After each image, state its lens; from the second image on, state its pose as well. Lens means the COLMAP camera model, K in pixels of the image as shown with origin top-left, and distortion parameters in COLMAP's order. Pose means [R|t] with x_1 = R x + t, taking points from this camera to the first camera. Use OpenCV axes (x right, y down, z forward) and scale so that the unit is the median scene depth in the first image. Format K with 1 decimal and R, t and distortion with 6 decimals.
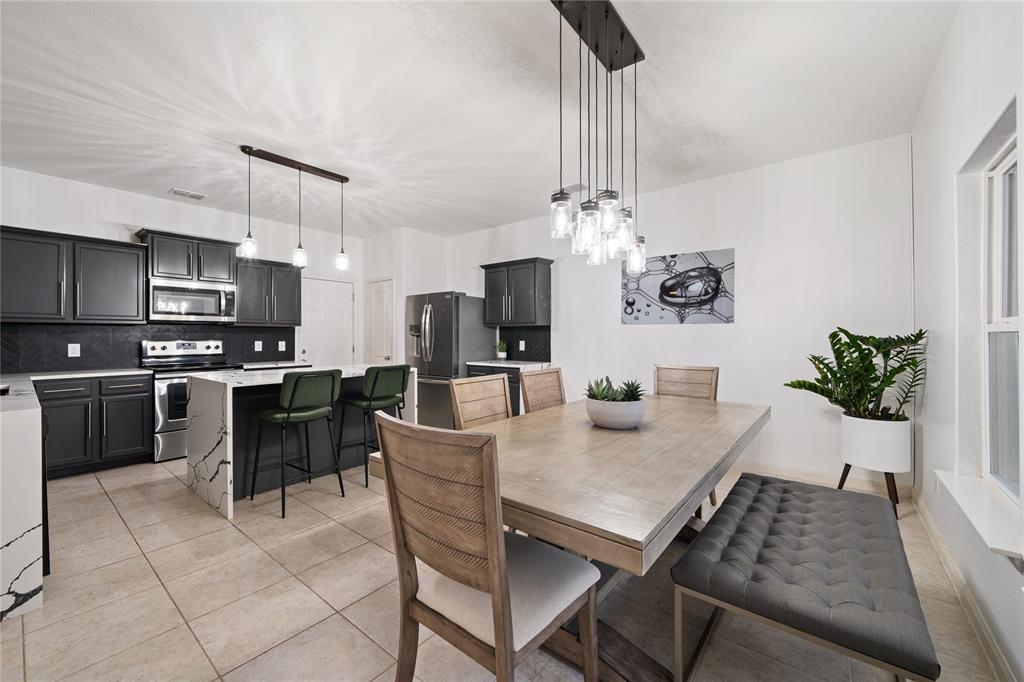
lens RADIAL K [[396.2, 0, 506.9], [0, 396.2, 336.8], [0, 0, 1]] dist [-0.002474, -0.000797]
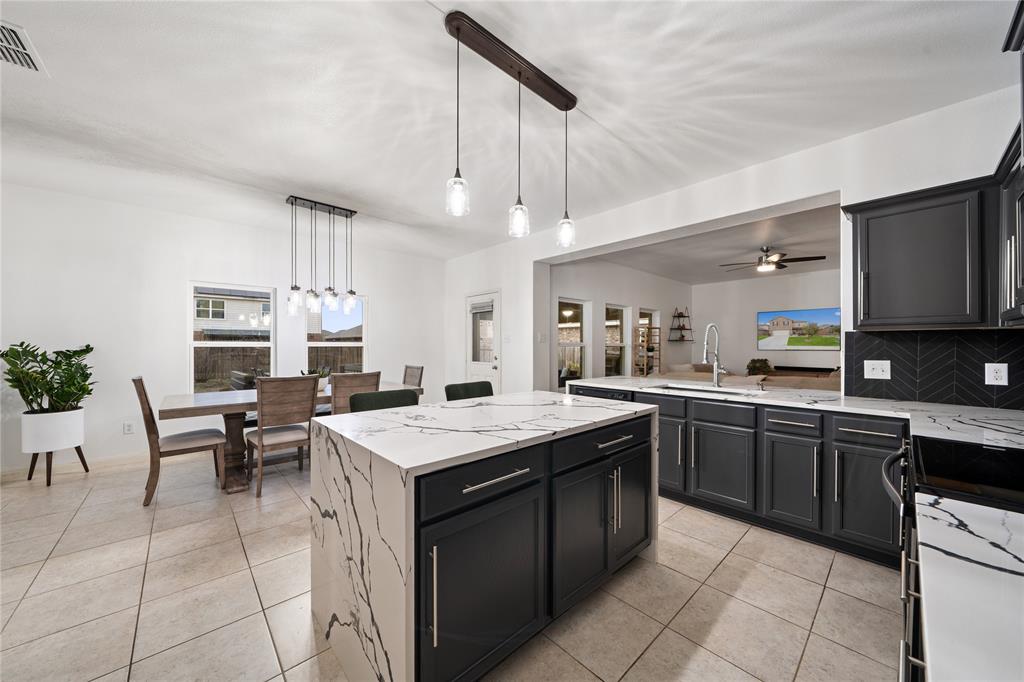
lens RADIAL K [[372.7, 0, 504.1], [0, 372.7, 346.4], [0, 0, 1]] dist [0.002144, 0.000013]
pose [[-0.985569, 0.000196, 0.169272, -0.522896], [0.001141, 0.999984, 0.005486, -0.010422], [-0.169268, 0.005600, -0.985554, 1.376470]]
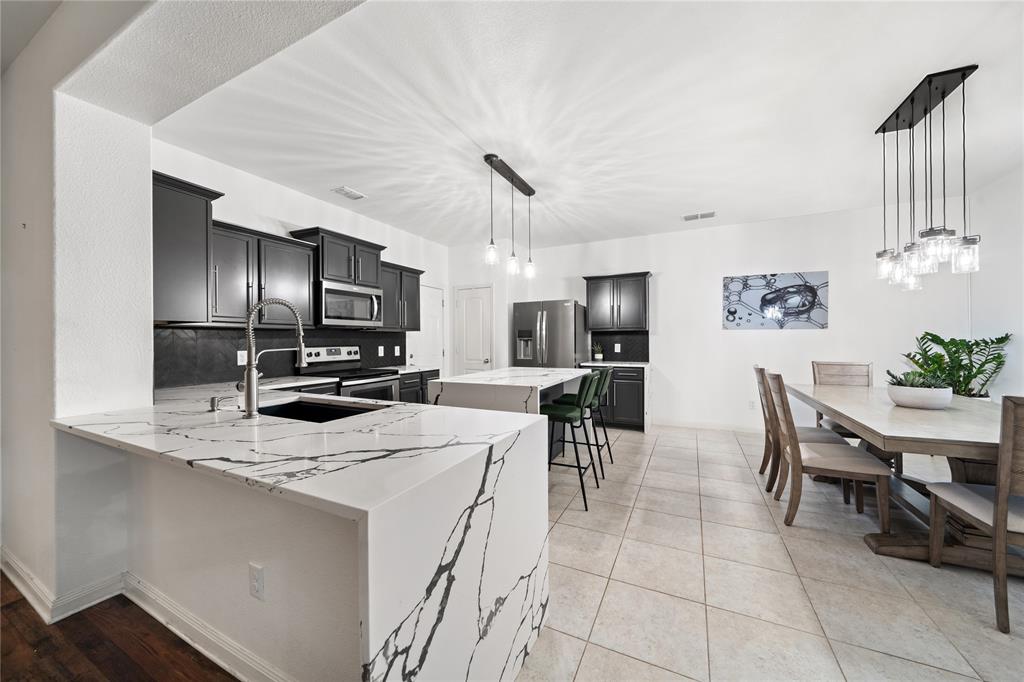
lens RADIAL K [[362.4, 0, 510.0], [0, 362.4, 341.7], [0, 0, 1]] dist [-0.008001, -0.000124]
pose [[0.977787, -0.006274, 0.209508, -0.641082], [0.005654, 0.999978, 0.003557, -0.001996], [-0.209526, -0.002294, 0.977800, 0.060569]]
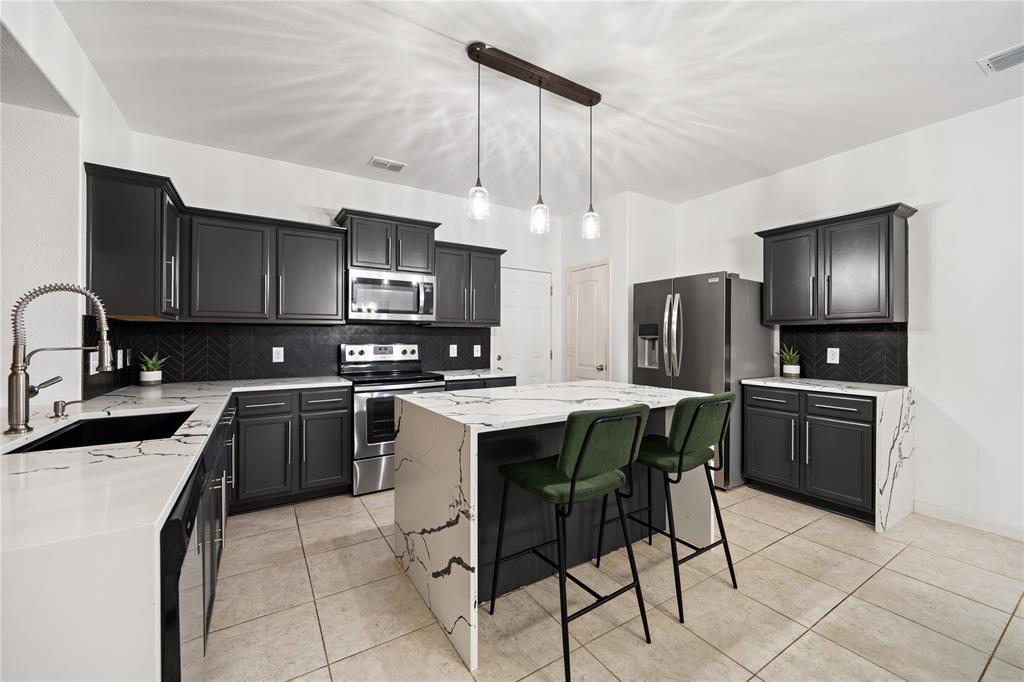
lens RADIAL K [[400.3, 0, 509.3], [0, 400.3, 337.2], [0, 0, 1]] dist [0.000225, -0.000500]
pose [[0.943834, 0.002871, -0.330407, -0.309435], [-0.003952, 0.999989, -0.002601, -0.003828], [0.330396, 0.003760, 0.943835, 0.320129]]
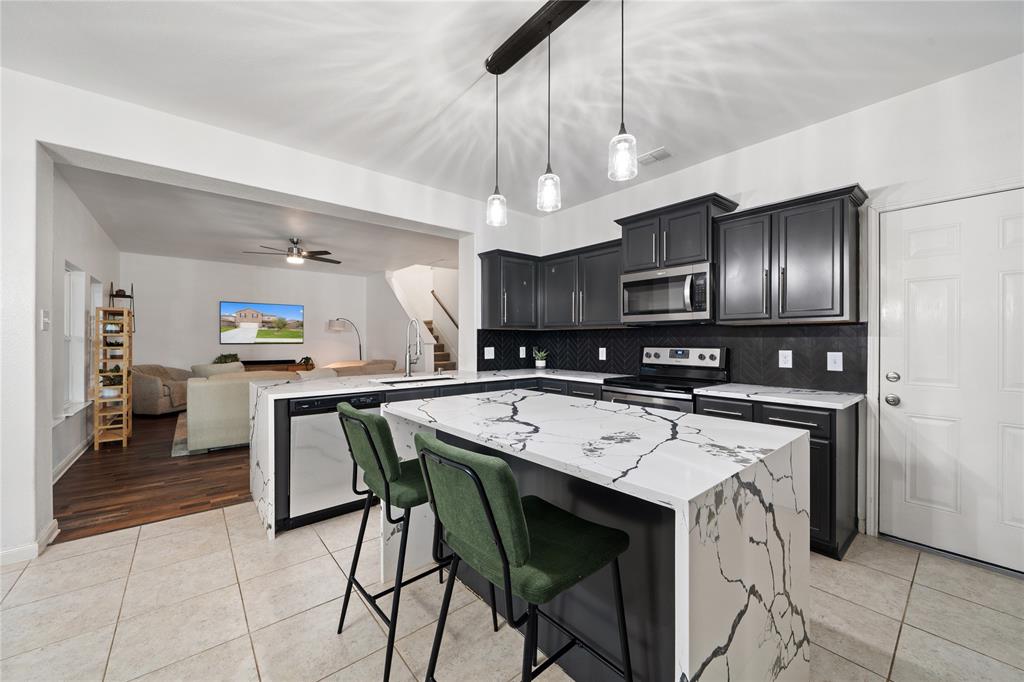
lens RADIAL K [[396.2, 0, 515.3], [0, 396.2, 340.5], [0, 0, 1]] dist [-0.002474, -0.000797]
pose [[-0.193057, 0.002978, -0.981183, 0.004054], [-0.002630, 0.999990, 0.003552, -0.005066], [0.981184, 0.003267, -0.193047, 0.930561]]
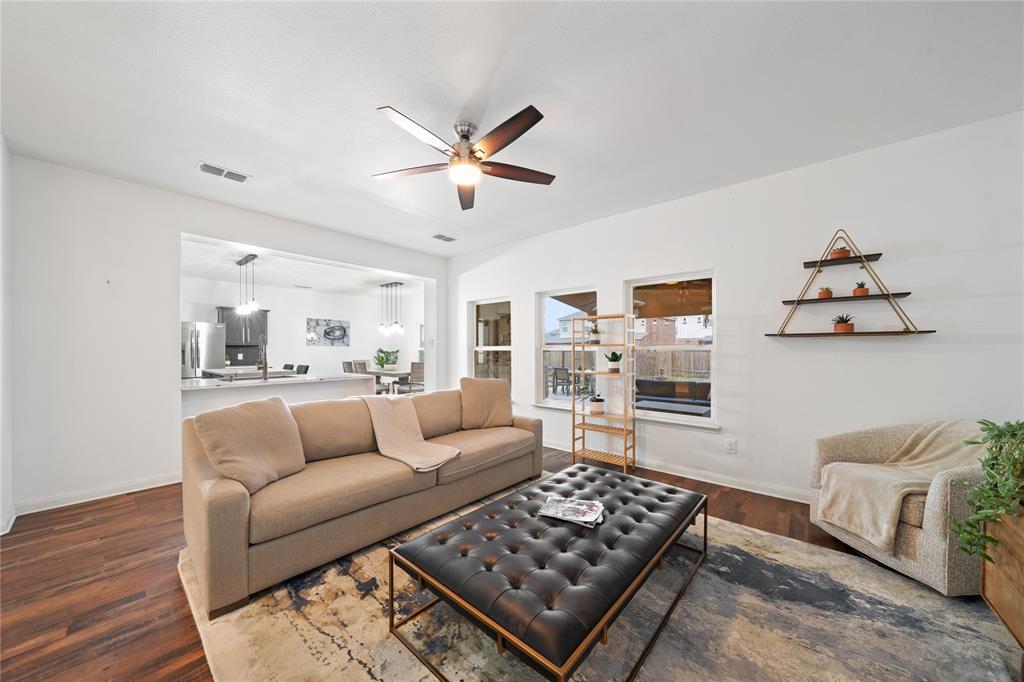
lens RADIAL K [[355.3, 0, 499.4], [0, 355.3, 354.8], [0, 0, 1]] dist [-0.002099, -0.000055]
pose [[0.050560, -0.011384, 0.998656, -1.876129], [0.004540, 0.999927, 0.011169, 0.003226], [-0.998711, 0.003969, 0.050608, -0.234484]]
